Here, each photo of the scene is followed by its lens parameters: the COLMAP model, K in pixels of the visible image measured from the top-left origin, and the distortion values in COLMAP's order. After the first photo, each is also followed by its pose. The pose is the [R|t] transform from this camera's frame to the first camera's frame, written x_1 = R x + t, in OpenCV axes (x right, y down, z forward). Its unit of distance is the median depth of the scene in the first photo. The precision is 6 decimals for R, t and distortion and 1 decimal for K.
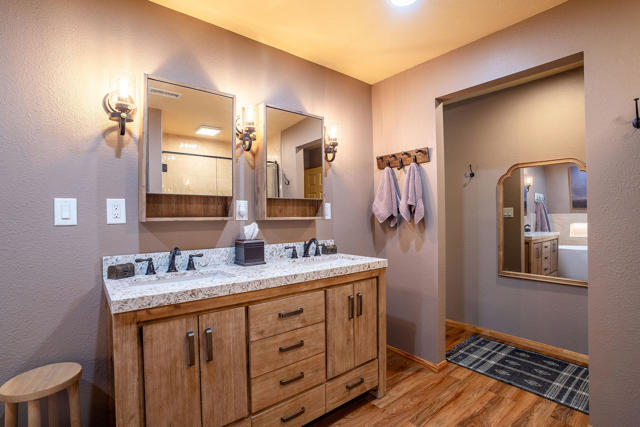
lens RADIAL K [[297.2, 0, 316.2], [0, 297.2, 215.4], [0, 0, 1]] dist [-0.047367, 0.009258]
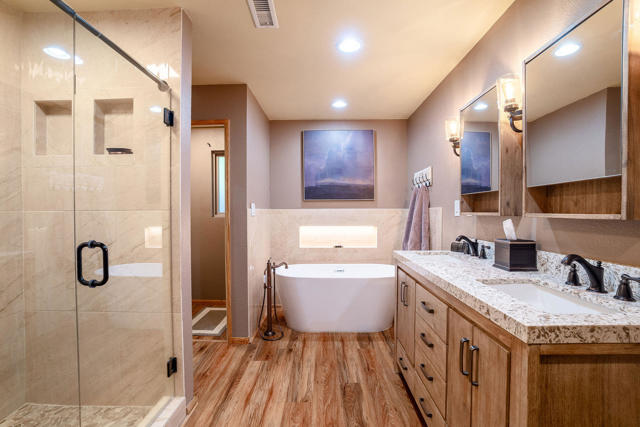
lens RADIAL K [[297.2, 0, 318.3], [0, 297.2, 214.6], [0, 0, 1]] dist [-0.047367, 0.009258]
pose [[-0.625334, 0.027628, -0.779868, 0.714618], [0.025223, 0.999567, 0.015186, -0.015169], [0.779949, -0.010175, -0.625760, 1.018883]]
